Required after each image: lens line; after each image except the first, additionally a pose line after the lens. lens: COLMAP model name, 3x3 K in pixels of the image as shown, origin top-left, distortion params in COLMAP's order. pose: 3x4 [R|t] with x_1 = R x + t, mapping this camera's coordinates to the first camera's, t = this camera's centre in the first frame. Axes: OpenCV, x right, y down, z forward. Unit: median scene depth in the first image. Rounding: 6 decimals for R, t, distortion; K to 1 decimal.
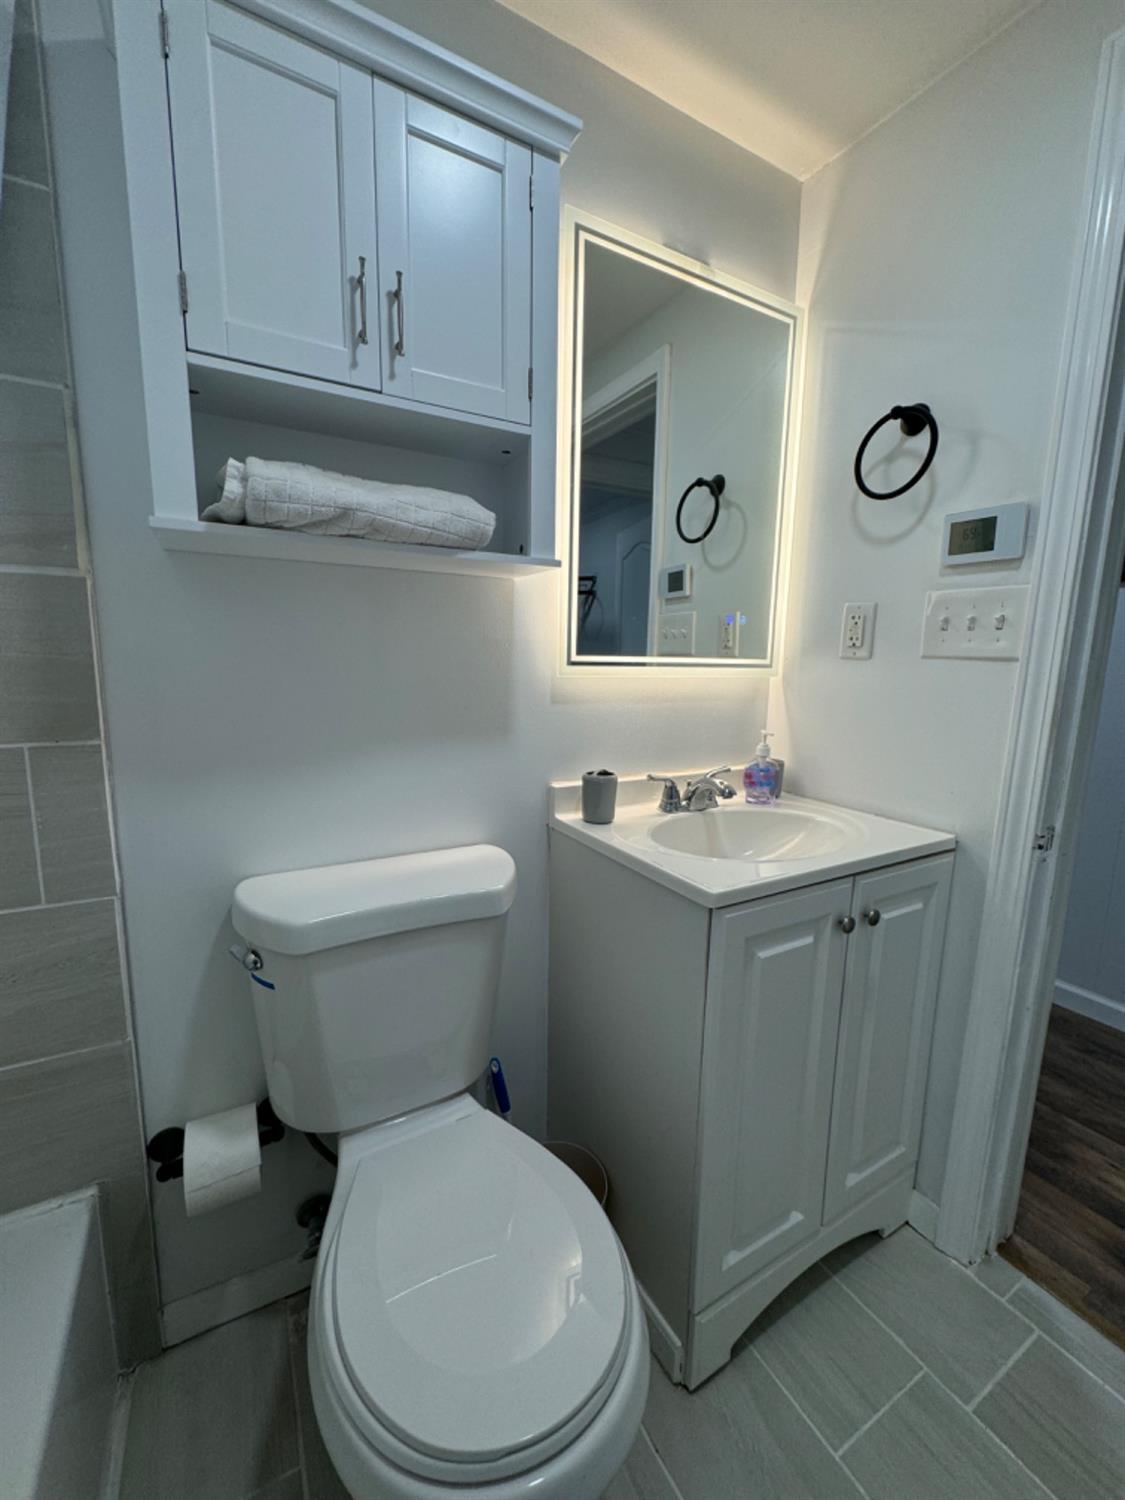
lens RADIAL K [[600.5, 0, 558.6], [0, 600.5, 750.5], [0, 0, 1]] dist [-0.003861, 0.000730]
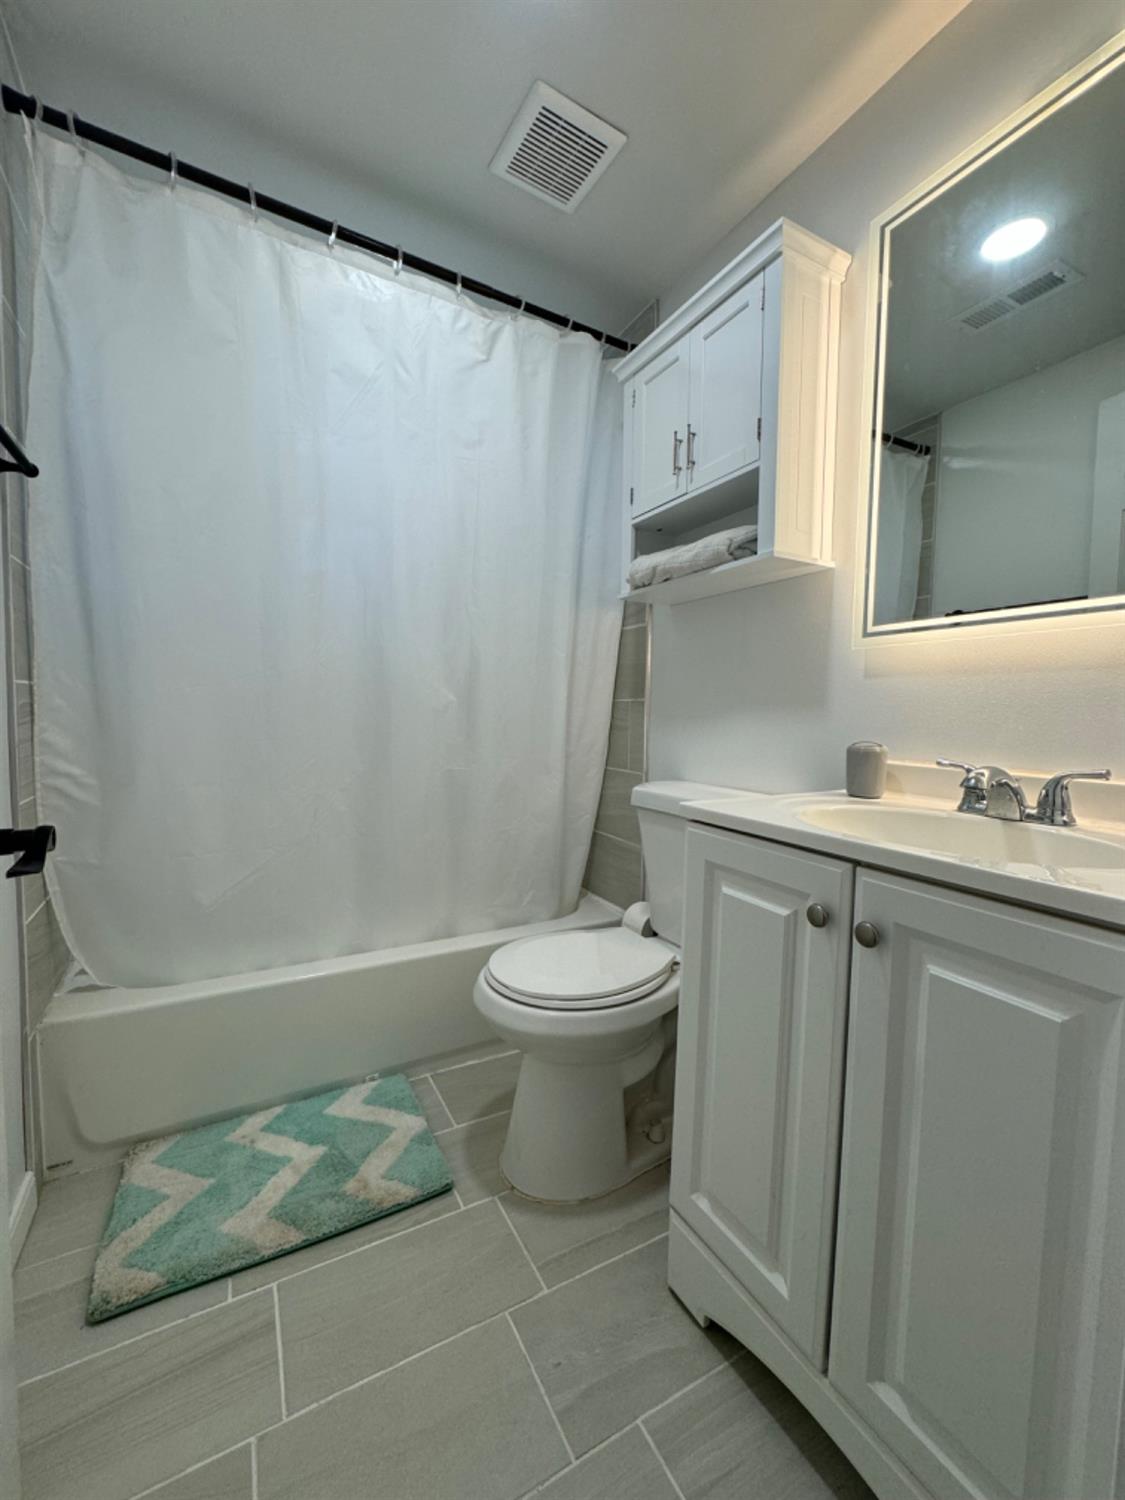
lens RADIAL K [[600.5, 0, 561.0], [0, 600.5, 751.1], [0, 0, 1]] dist [-0.003861, 0.000730]
pose [[-0.008388, 0.048247, -0.998800, 1.206827], [-0.169098, 0.984382, 0.048971, 0.096622], [0.985564, 0.169306, -0.000098, 0.619498]]
